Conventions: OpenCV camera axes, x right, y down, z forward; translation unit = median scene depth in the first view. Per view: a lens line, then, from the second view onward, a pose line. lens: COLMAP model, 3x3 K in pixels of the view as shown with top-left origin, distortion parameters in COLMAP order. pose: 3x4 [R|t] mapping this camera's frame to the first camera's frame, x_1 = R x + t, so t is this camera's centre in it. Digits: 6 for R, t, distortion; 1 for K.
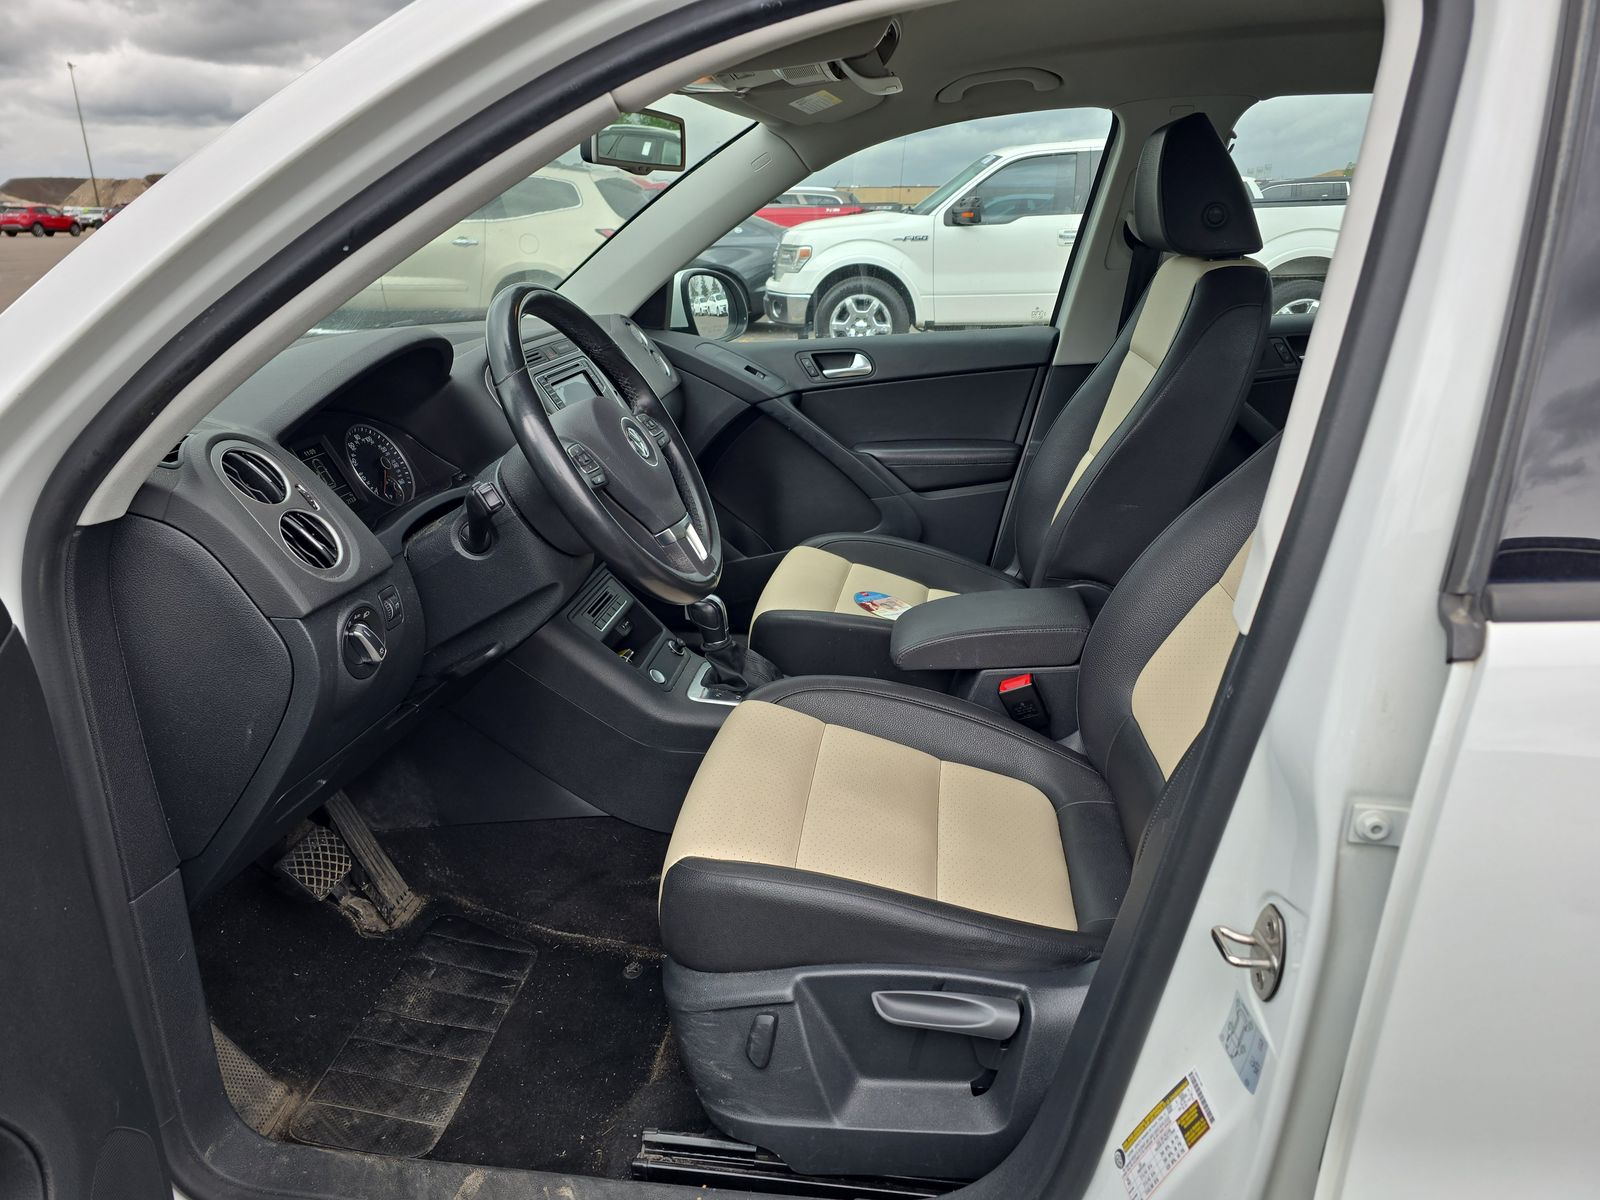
lens RADIAL K [[1061.7, 0, 800.0], [0, 1061.7, 600.0], [0, 0, 1]] dist [0.046315, -0.000931]
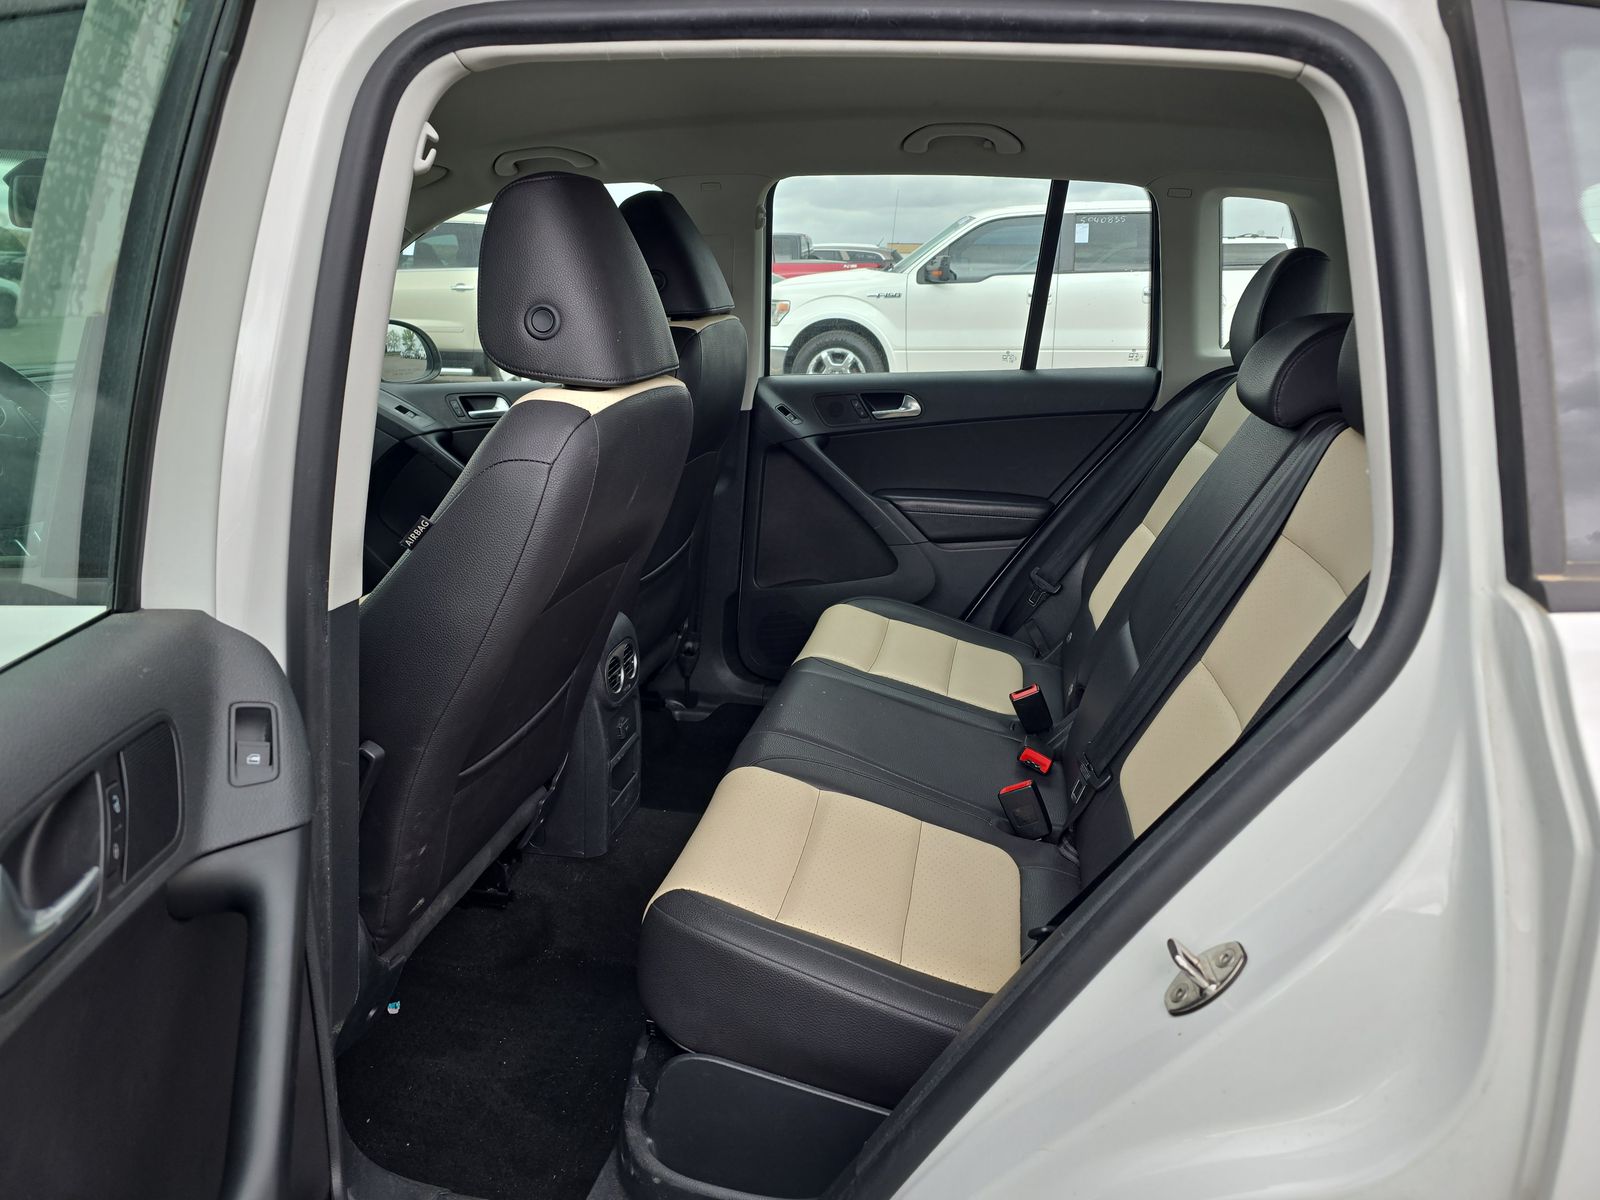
lens RADIAL K [[1069.8, 0, 800.9], [0, 1069.8, 564.1], [0, 0, 1]] dist [0.145181, 0.000043]
pose [[0.997742, 0.033078, -0.058456, 0.095334], [-0.037628, 0.996201, -0.078541, 0.002870], [0.055636, 0.080563, 0.995196, -0.015270]]
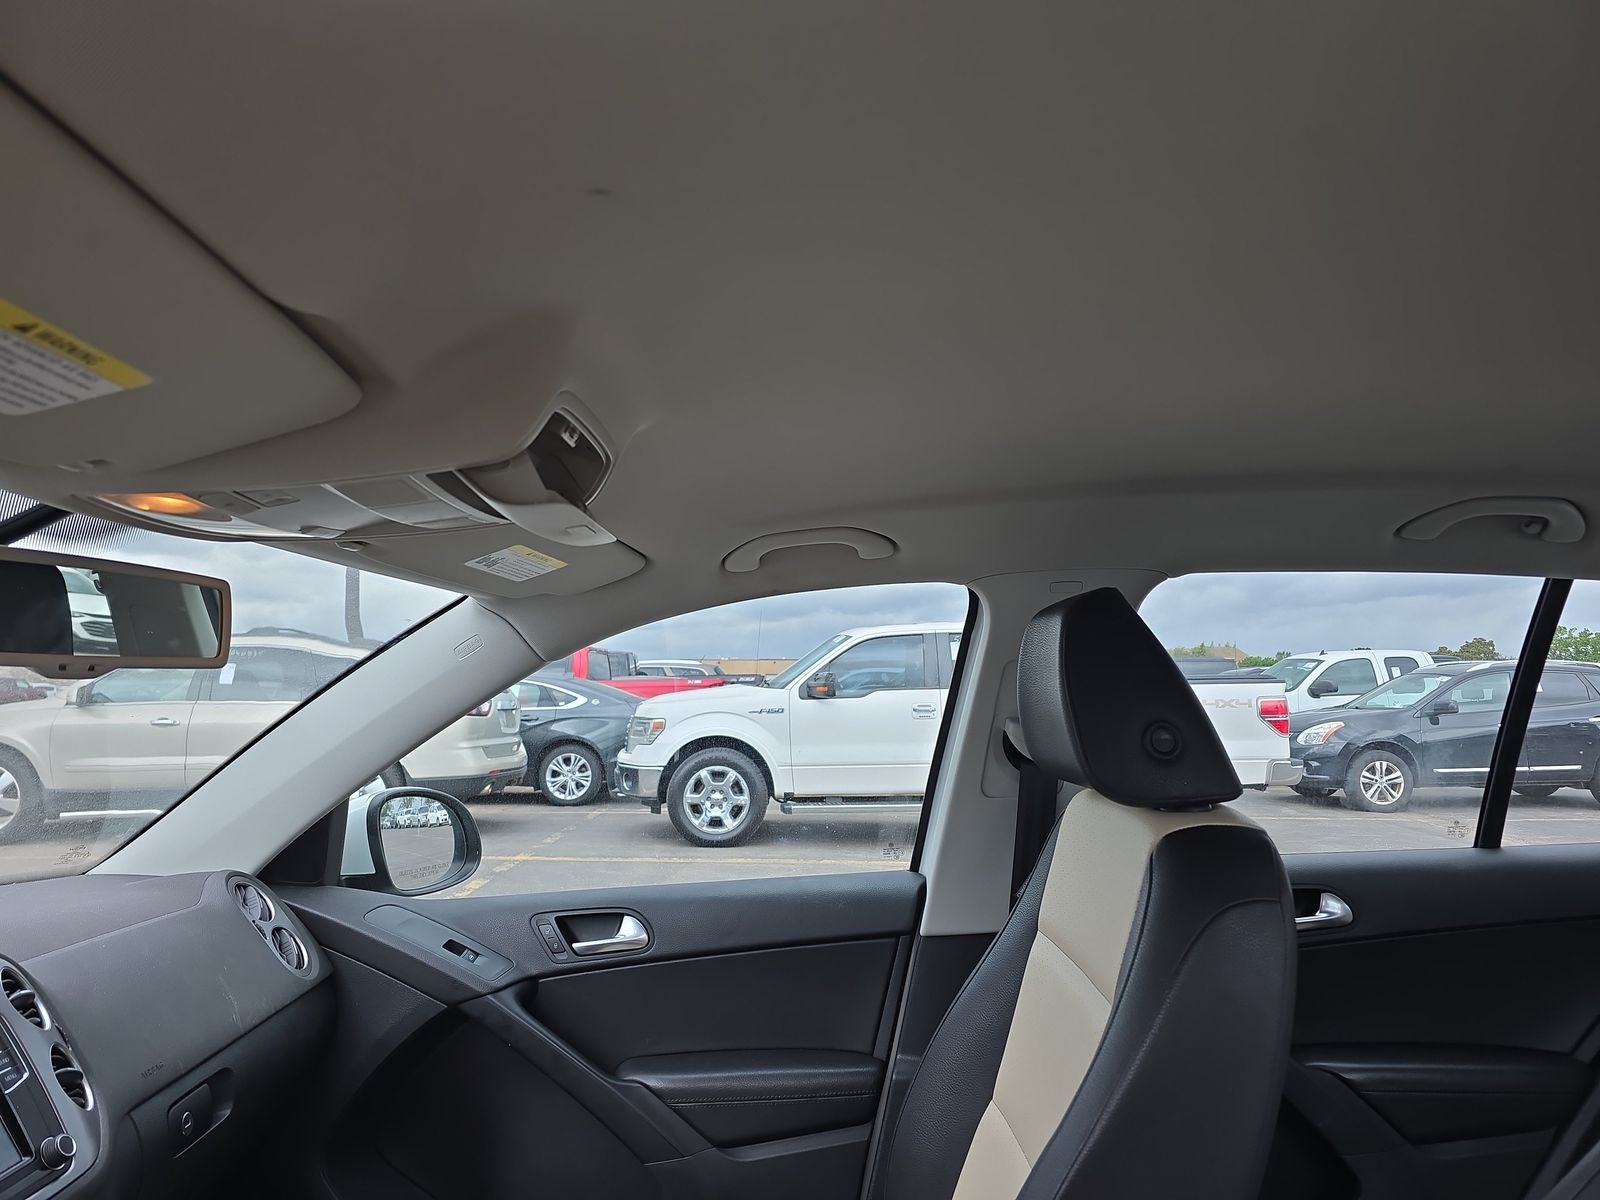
lens RADIAL K [[1061.7, 0, 800.0], [0, 1061.7, 600.0], [0, 0, 1]] dist [0.046315, -0.000931]
pose [[0.992904, 0.011841, 0.118329, 0.017704], [0.037976, 0.911361, -0.409853, -0.030005], [-0.112693, 0.411439, 0.904444, 0.070150]]
